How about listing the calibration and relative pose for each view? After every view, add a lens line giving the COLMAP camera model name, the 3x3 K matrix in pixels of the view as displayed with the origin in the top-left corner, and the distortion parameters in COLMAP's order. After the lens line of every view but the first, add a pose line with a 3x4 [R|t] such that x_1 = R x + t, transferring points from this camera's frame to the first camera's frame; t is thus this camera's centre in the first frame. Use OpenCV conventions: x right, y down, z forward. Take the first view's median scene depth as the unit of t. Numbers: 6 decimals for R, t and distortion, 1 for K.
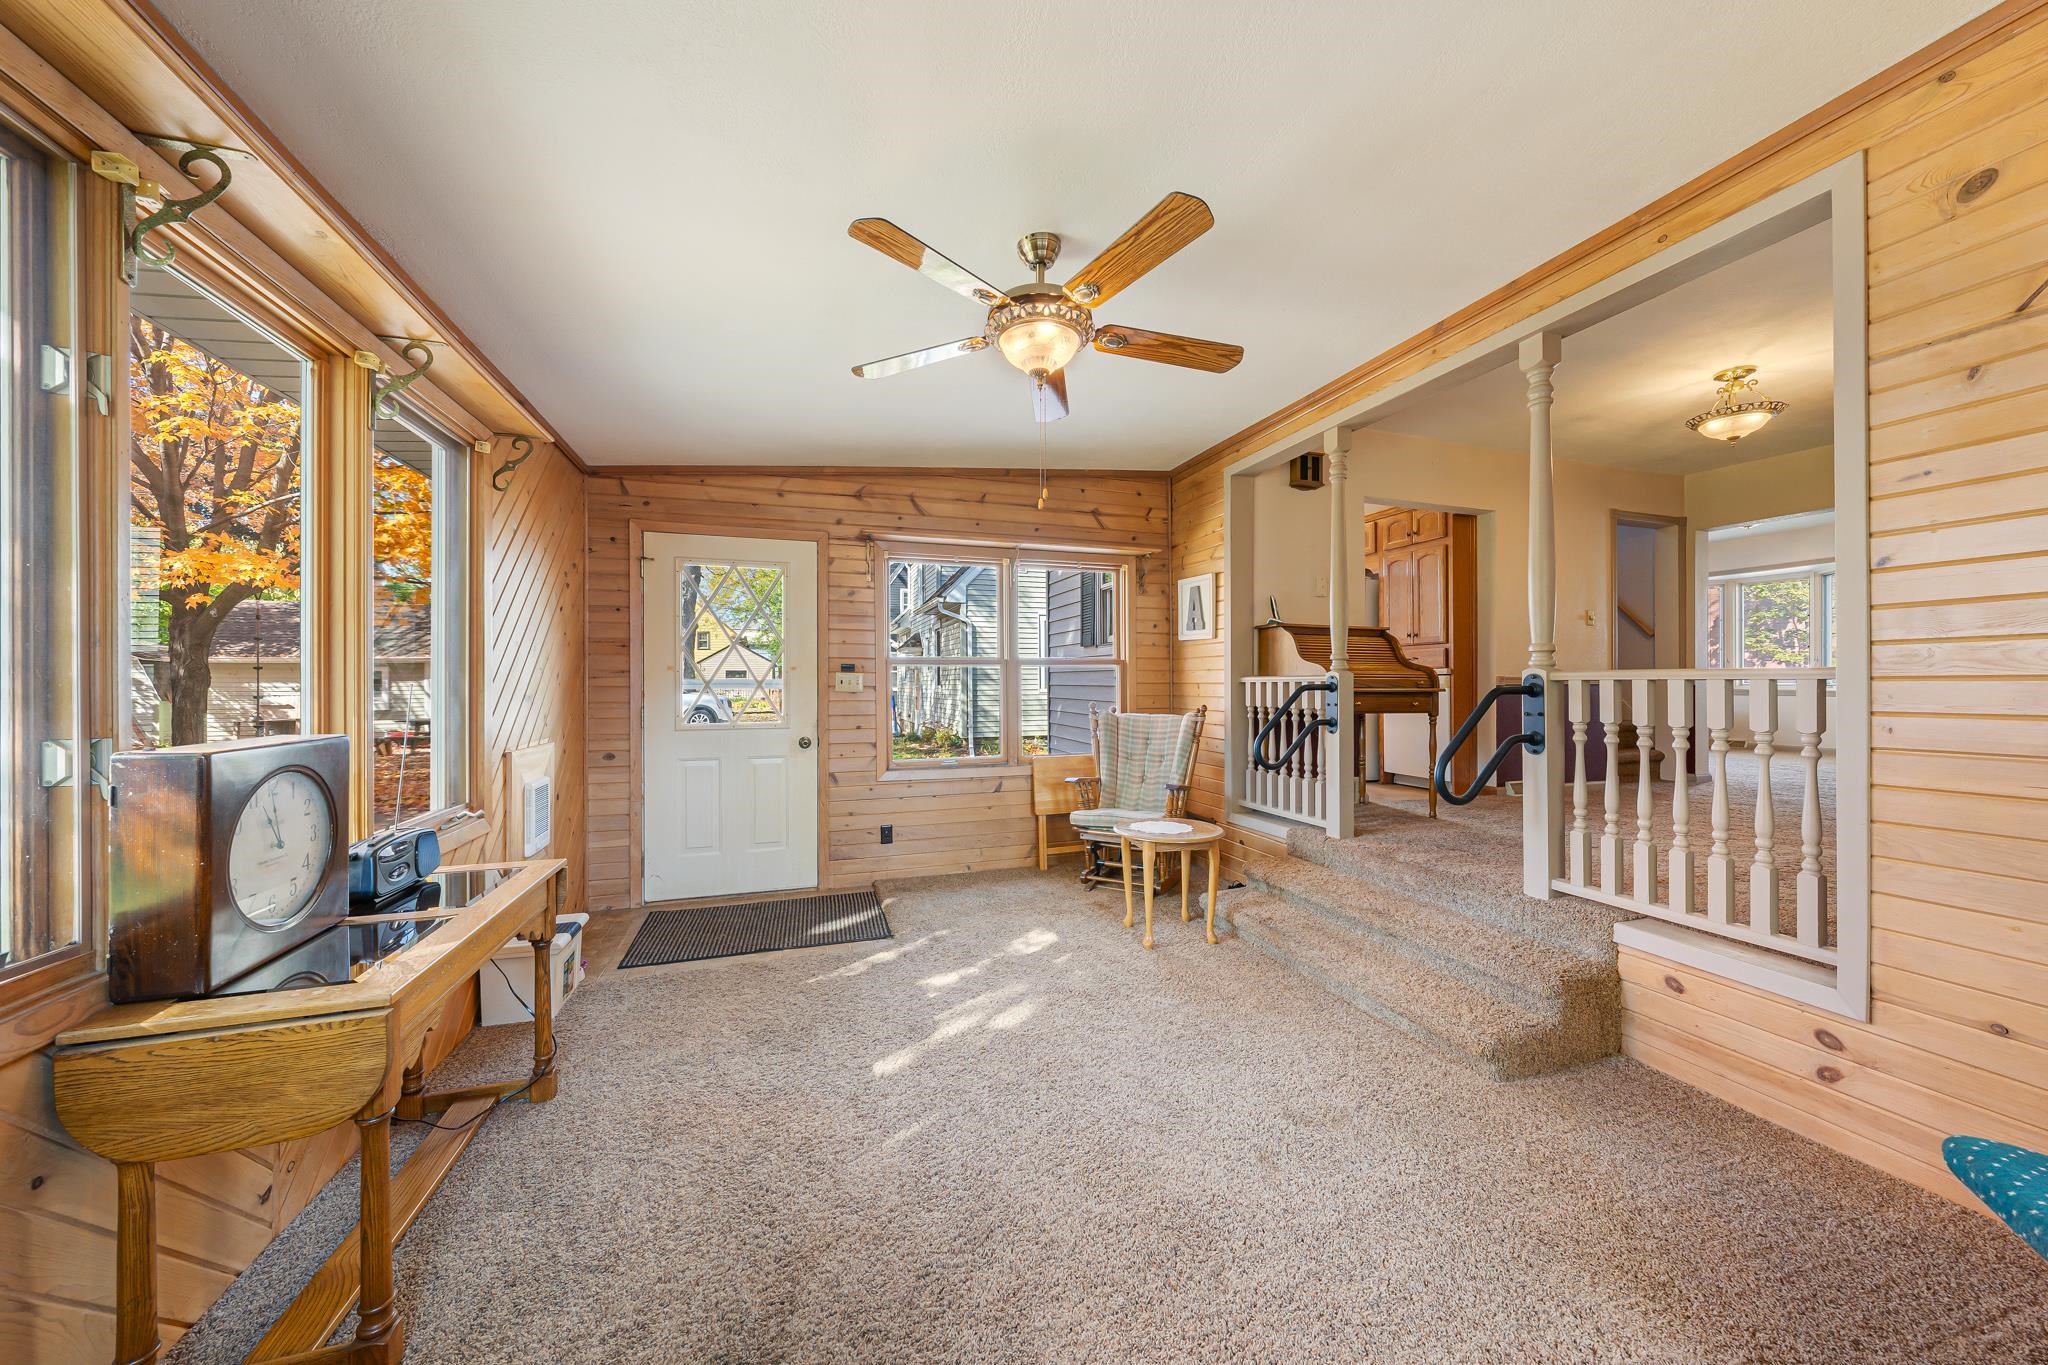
lens RADIAL K [[704.9, 0, 1024.0], [0, 704.9, 682.5], [0, 0, 1]] dist [-0.003956, -0.000088]
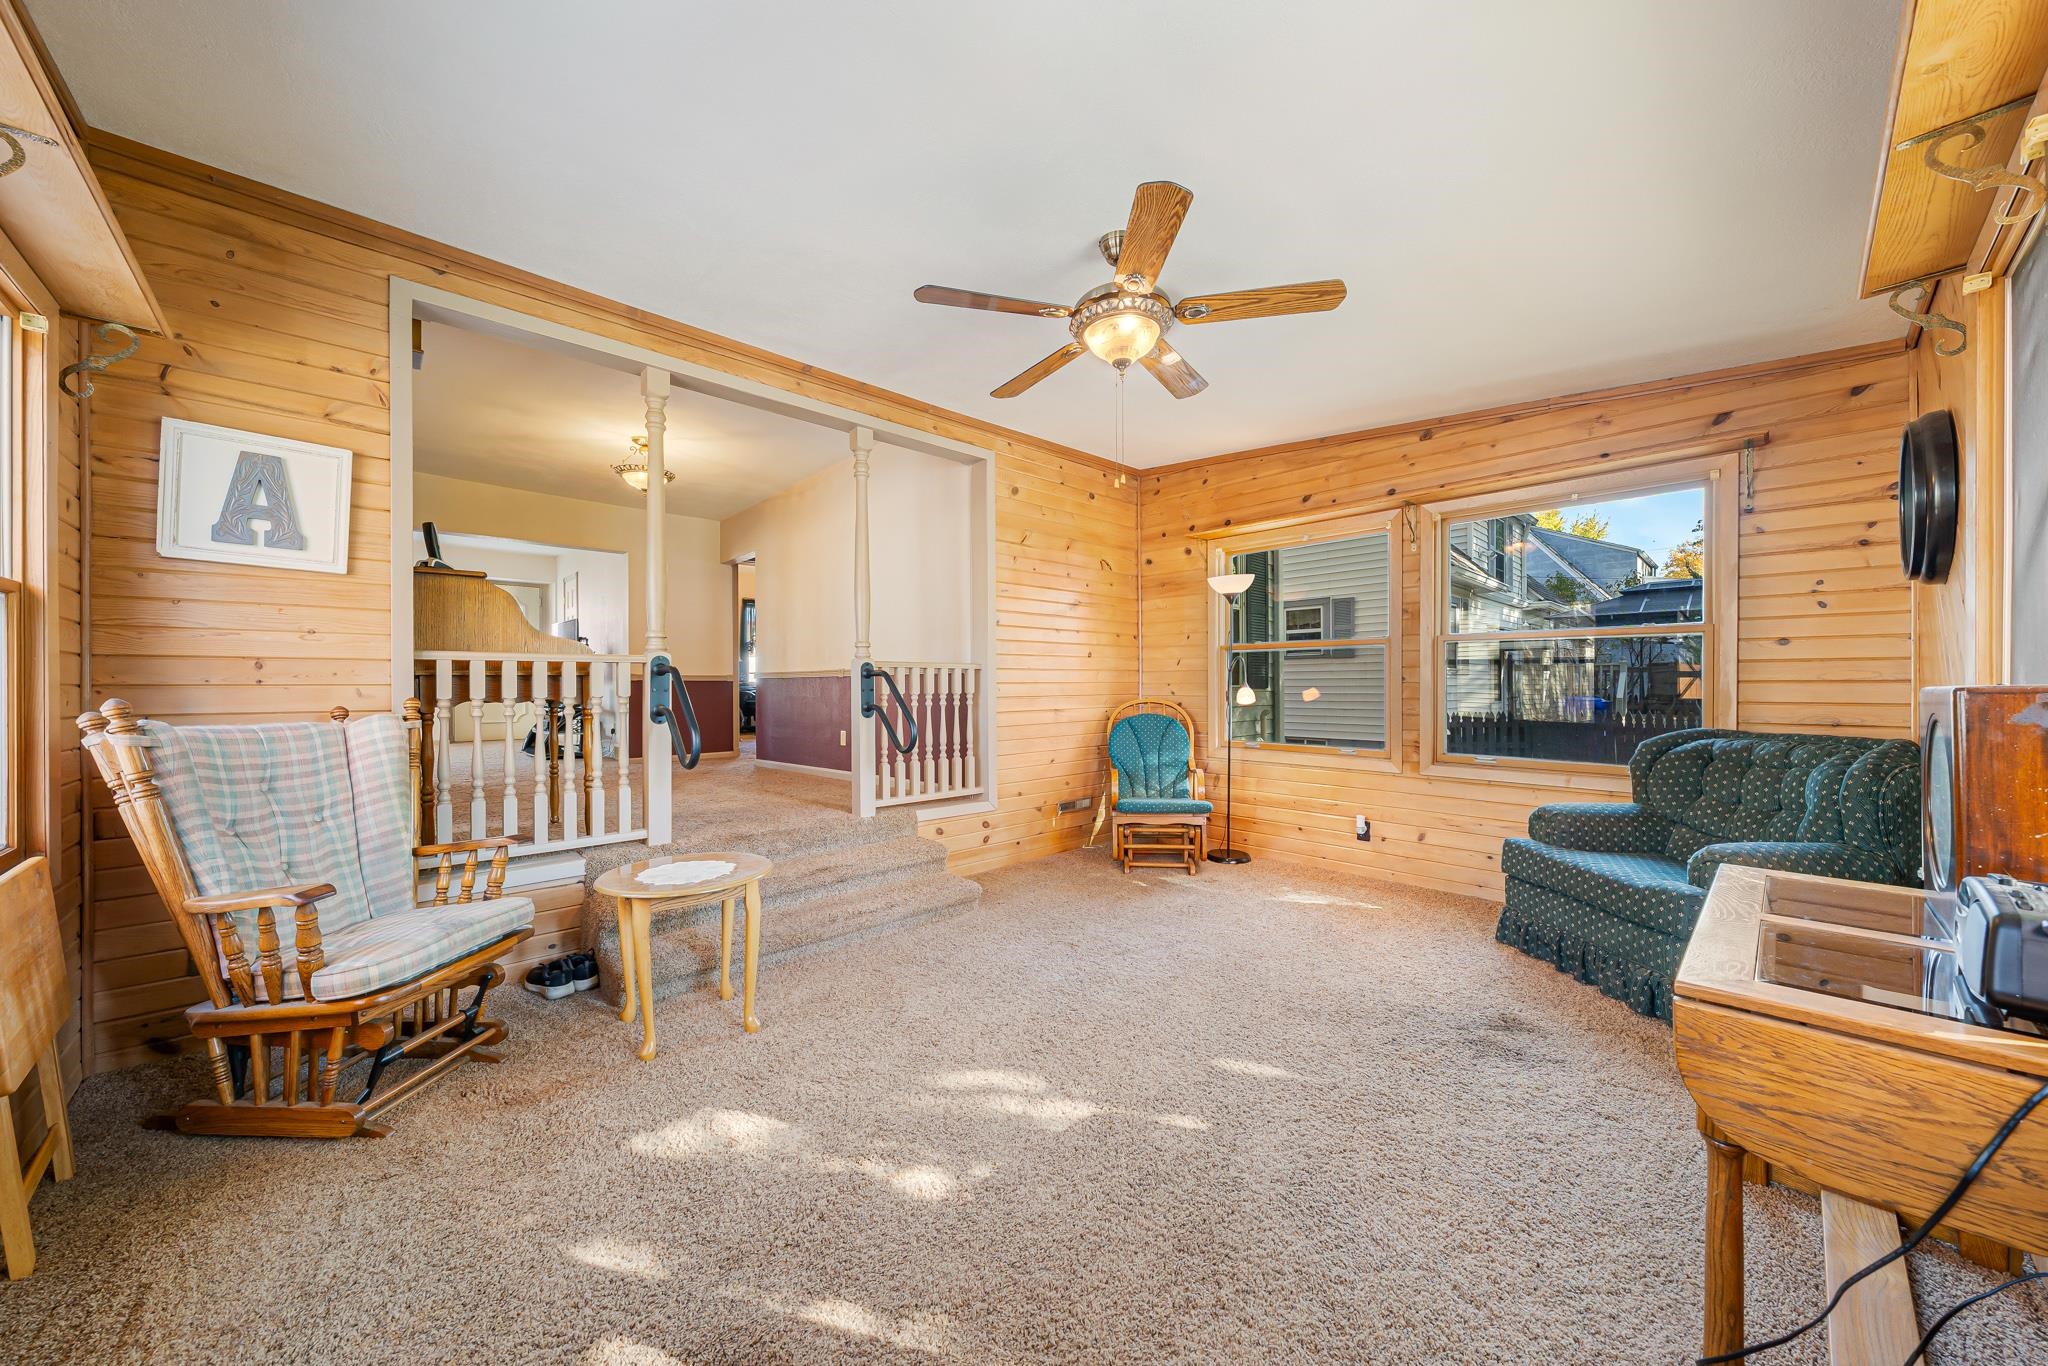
lens RADIAL K [[720.8, 0, 1024.0], [0, 720.8, 683.0], [0, 0, 1]] dist [-0.000986, 0.000023]
pose [[-0.418188, 0.005633, 0.908343, -0.632450], [0.002513, 0.999984, -0.005044, 0.032351], [-0.908357, 0.000174, -0.418196, 1.111145]]
